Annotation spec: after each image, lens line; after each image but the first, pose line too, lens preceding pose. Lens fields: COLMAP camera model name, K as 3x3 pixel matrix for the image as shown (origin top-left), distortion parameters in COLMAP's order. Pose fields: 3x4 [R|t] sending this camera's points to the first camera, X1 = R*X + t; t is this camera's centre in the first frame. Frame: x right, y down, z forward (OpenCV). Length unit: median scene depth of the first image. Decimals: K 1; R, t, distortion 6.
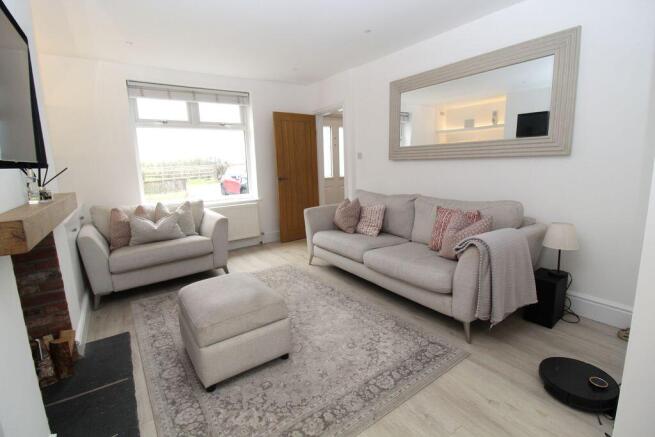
lens RADIAL K [[309.8, 0, 328.4], [0, 309.8, 211.4], [0, 0, 1]] dist [0.012799, -0.014992]
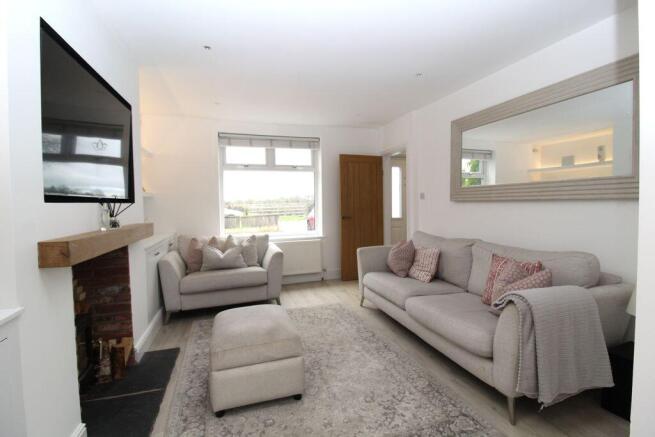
lens RADIAL K [[309.8, 0, 328.4], [0, 309.8, 211.4], [0, 0, 1]] dist [0.012799, -0.014992]
pose [[0.956422, 0.024829, -0.290930, 0.143241], [-0.060950, 0.991405, -0.115762, -0.004458], [0.285556, 0.128449, 0.949715, 0.012279]]
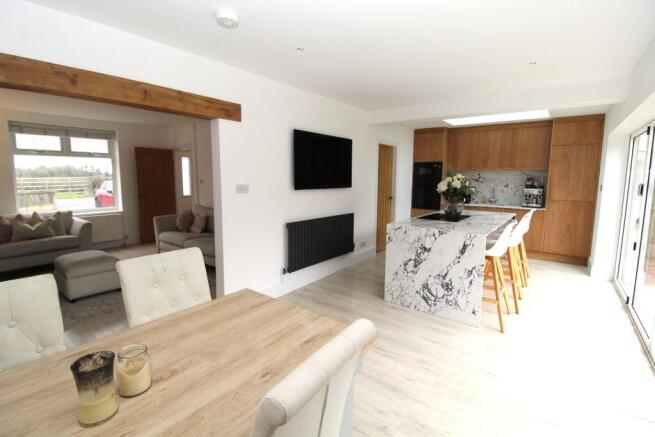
lens RADIAL K [[309.8, 0, 328.4], [0, 309.8, 211.4], [0, 0, 1]] dist [0.012799, -0.014992]
pose [[0.954596, 0.004959, 0.297861, 0.332005], [0.010687, 0.998648, -0.050876, 0.059840], [-0.297710, 0.051749, 0.953253, -0.796884]]
